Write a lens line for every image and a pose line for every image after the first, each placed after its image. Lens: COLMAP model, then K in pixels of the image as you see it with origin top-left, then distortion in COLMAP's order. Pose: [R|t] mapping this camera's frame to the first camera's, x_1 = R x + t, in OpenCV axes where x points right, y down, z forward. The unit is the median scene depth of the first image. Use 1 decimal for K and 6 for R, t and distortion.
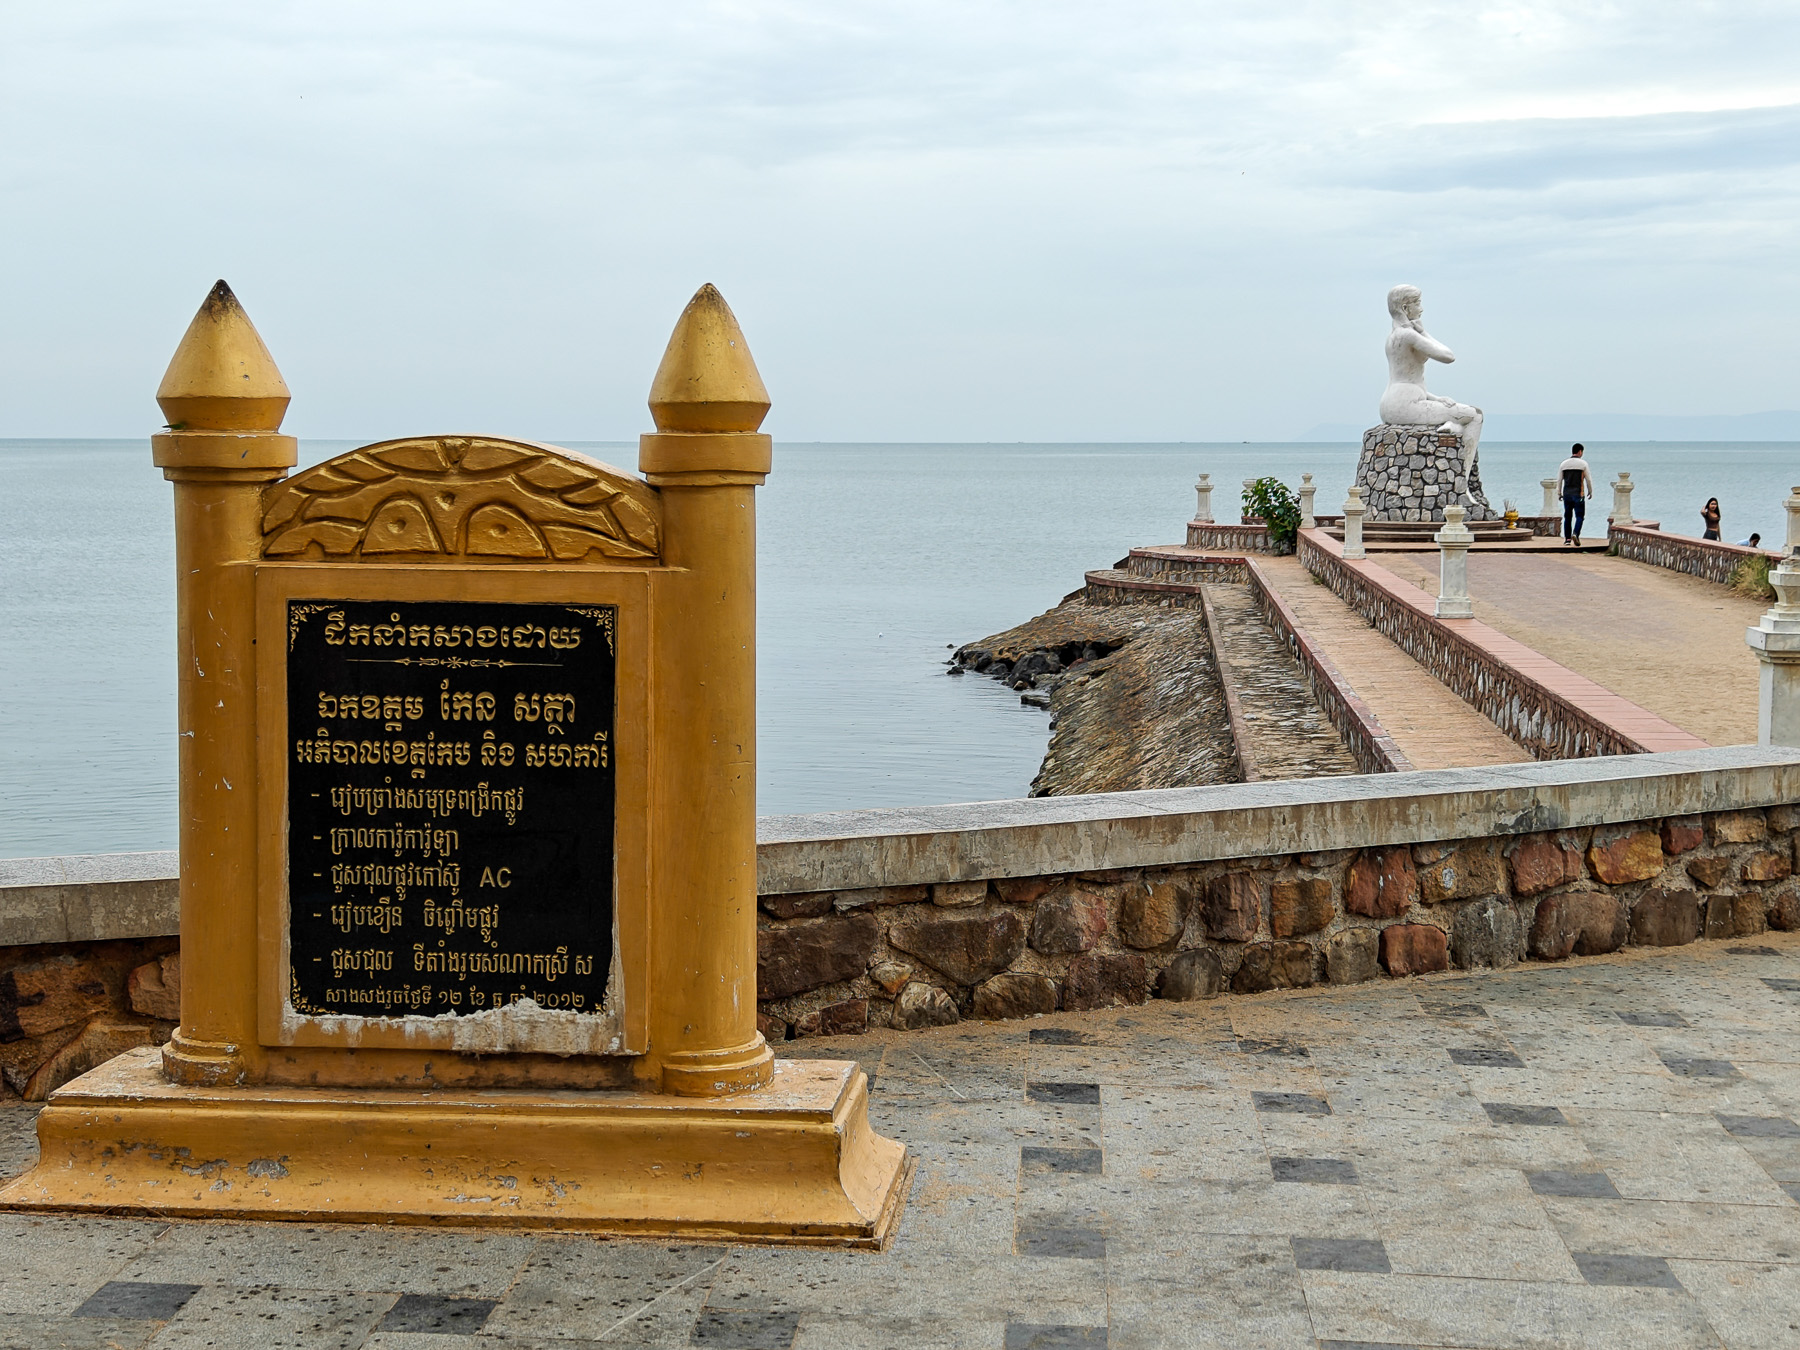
lens RADIAL K [[2461.4, 0, 900.6], [0, 2461.4, 678.5], [0, 0, 1]] dist [0.084221, 0.000000]
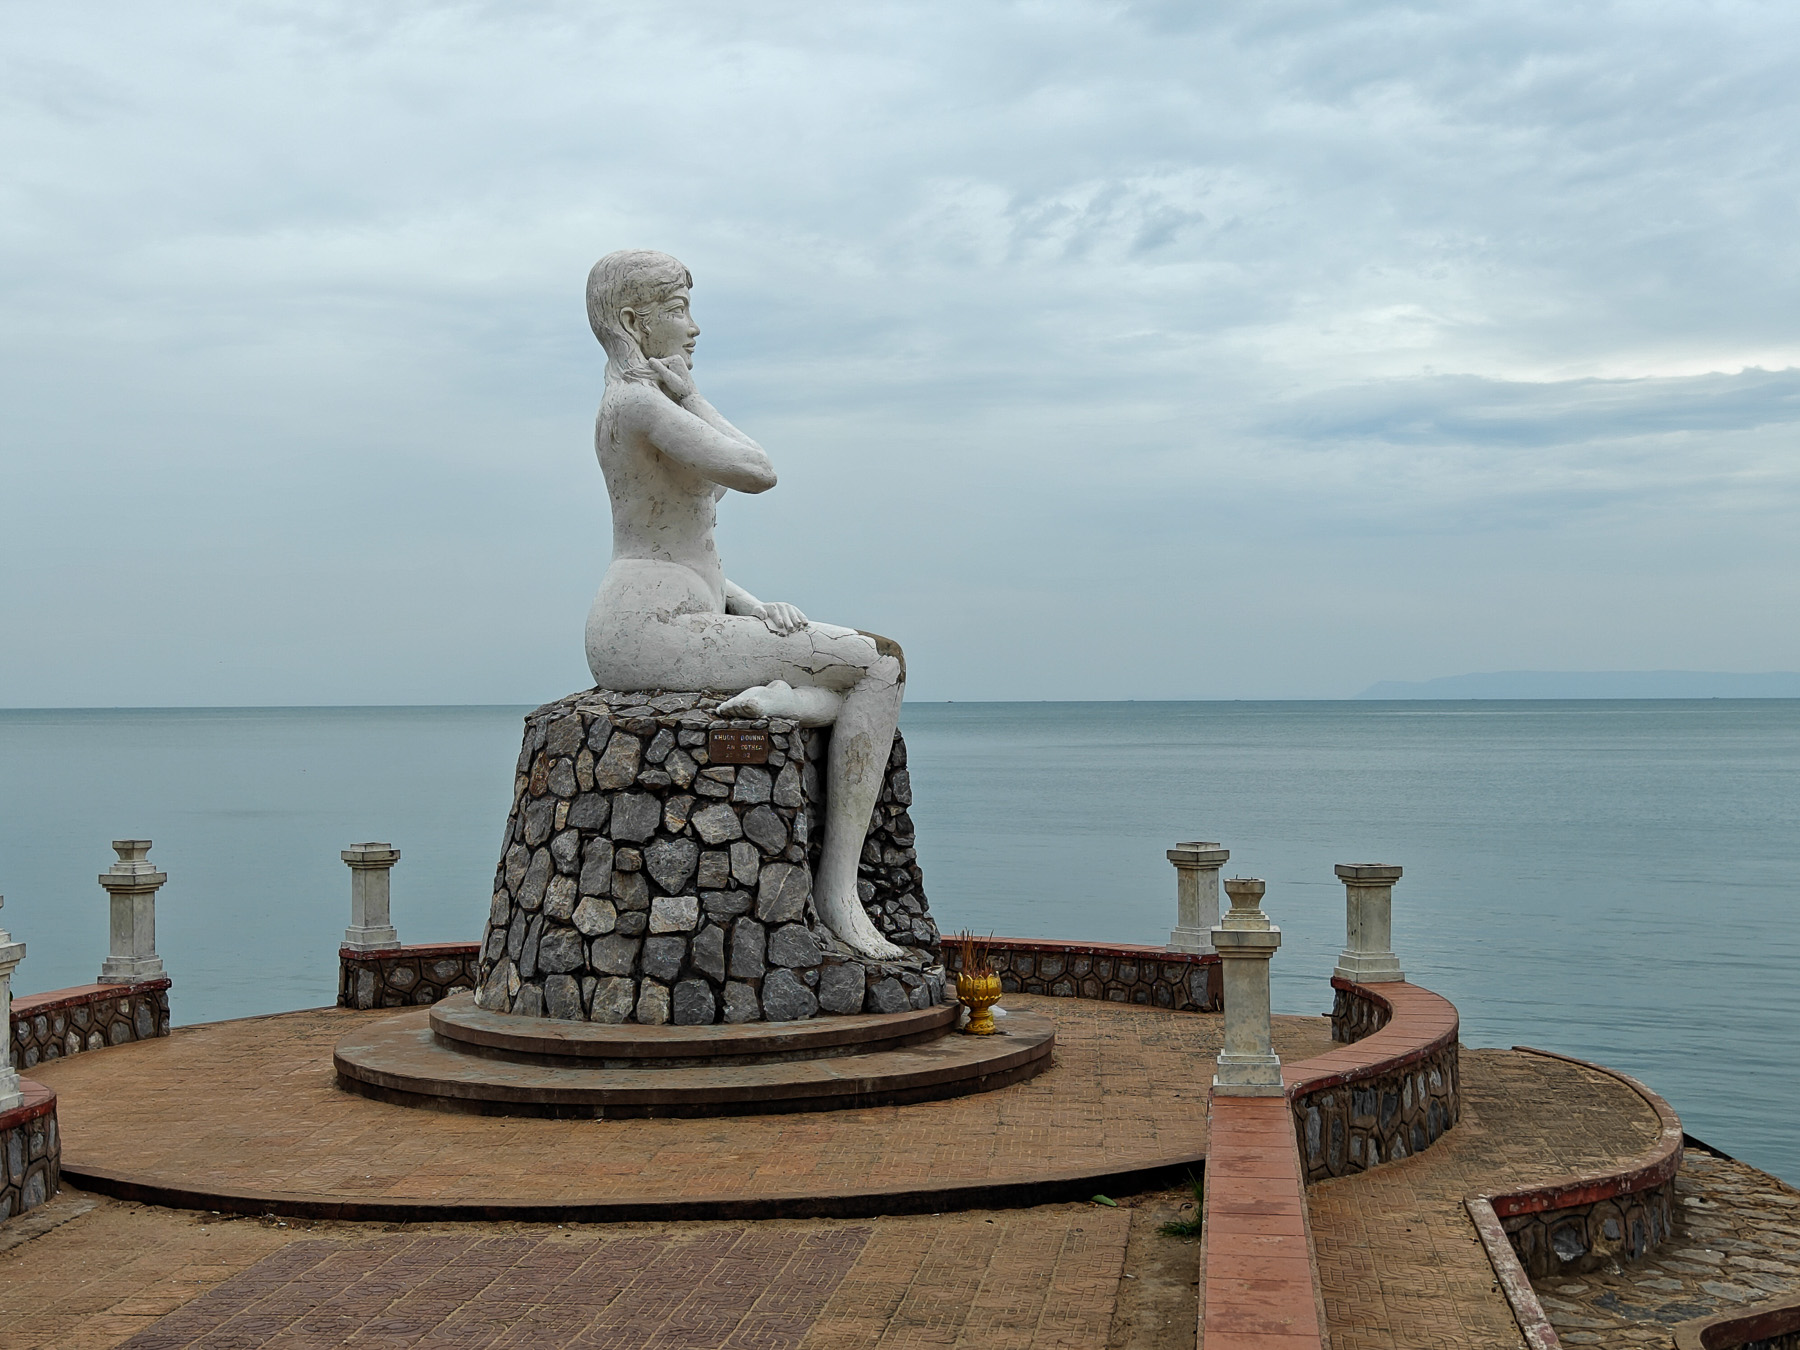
lens RADIAL K [[2461.4, 0, 898.5], [0, 2461.4, 673.7], [0, 0, 1]] dist [0.084221, 0.000000]
pose [[0.999884, -0.006797, -0.013600, 0.242556], [0.005261, 0.993922, -0.109957, -0.071387], [0.014264, 0.109873, 0.993843, 0.700148]]
